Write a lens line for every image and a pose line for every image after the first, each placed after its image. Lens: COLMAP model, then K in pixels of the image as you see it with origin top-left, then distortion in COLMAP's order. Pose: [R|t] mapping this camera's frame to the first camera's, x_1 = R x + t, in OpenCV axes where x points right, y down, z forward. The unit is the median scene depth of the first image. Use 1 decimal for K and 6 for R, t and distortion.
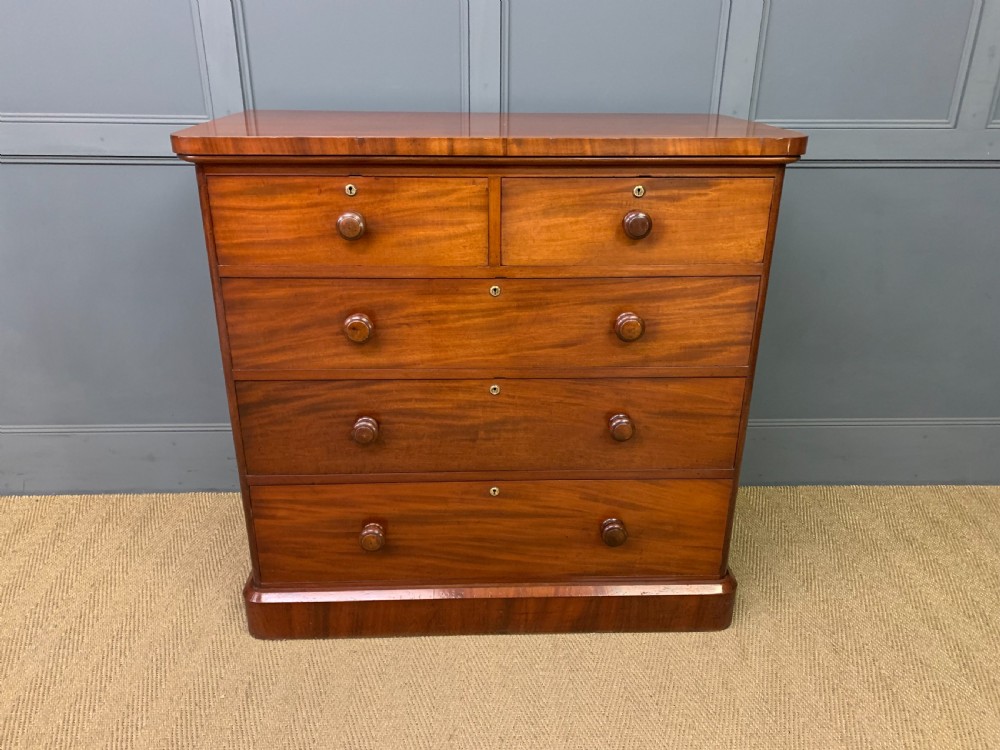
lens RADIAL K [[760.8, 0, 500.0], [0, 760.8, 375.0], [0, 0, 1]] dist [0.062165, -0.065227]
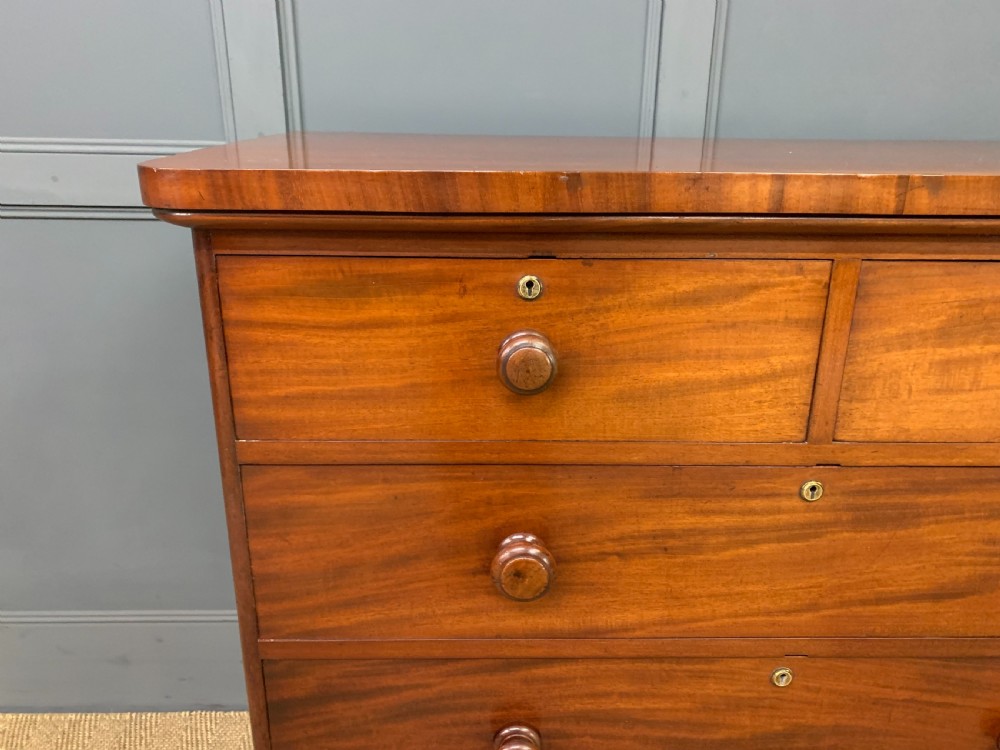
lens RADIAL K [[761.6, 0, 493.4], [0, 761.6, 372.8], [0, 0, 1]] dist [0.059748, -0.066465]
pose [[0.999770, 0.007727, -0.019982, -0.184128], [-0.008939, 0.998079, -0.061298, -0.144119], [0.019470, 0.061463, 0.997919, 0.486086]]
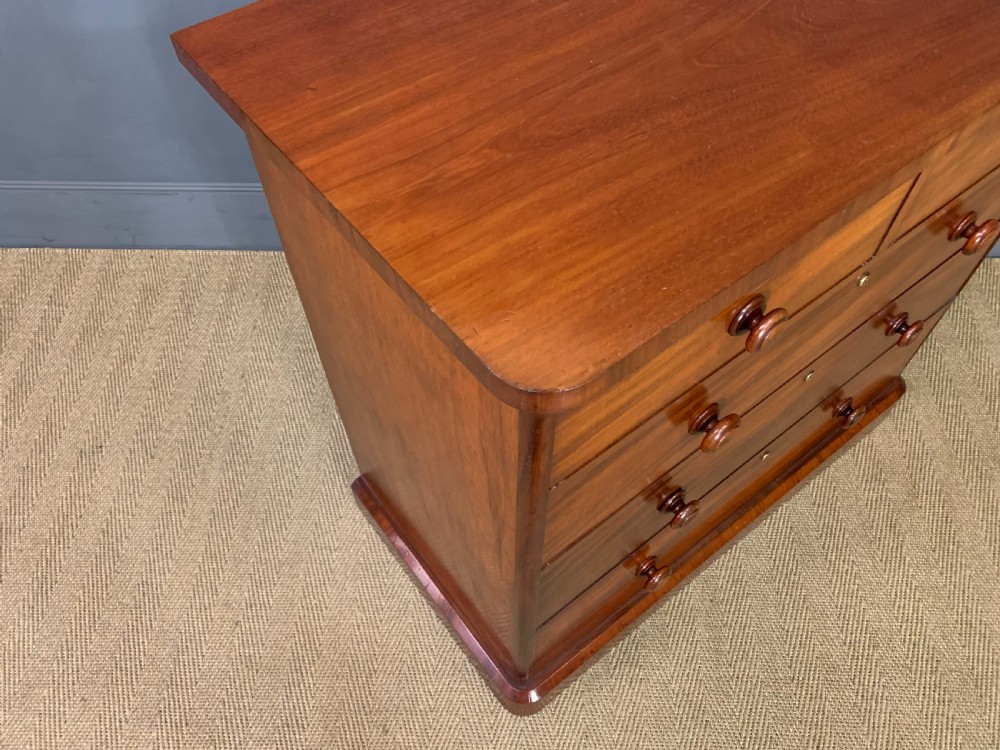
lens RADIAL K [[773.1, 0, 486.9], [0, 773.1, 373.9], [0, 0, 1]] dist [0.016857, -0.004126]
pose [[0.997693, 0.039455, -0.055244, -0.196546], [-0.003966, 0.846253, 0.532766, -0.319667], [0.067771, -0.531318, 0.844458, 0.225097]]
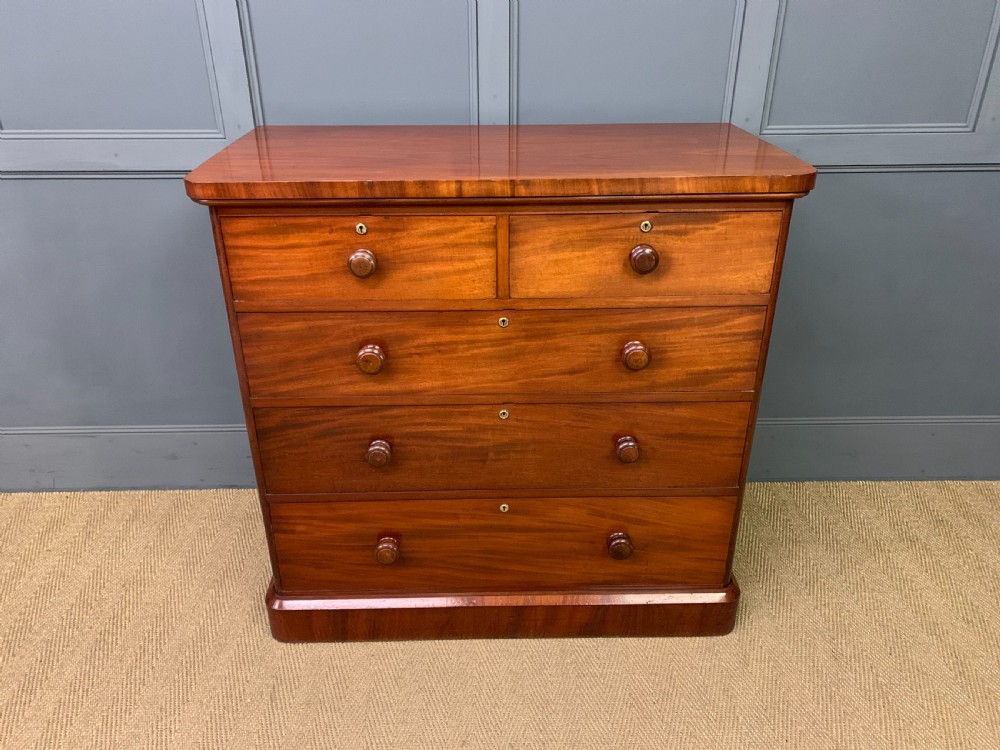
lens RADIAL K [[761.6, 0, 493.4], [0, 761.6, 372.8], [0, 0, 1]] dist [0.059748, -0.066465]
pose [[0.999664, -0.002725, -0.025767, 0.005530], [0.004473, 0.997673, 0.068037, -0.105810], [0.025521, -0.068129, 0.997350, -0.019969]]
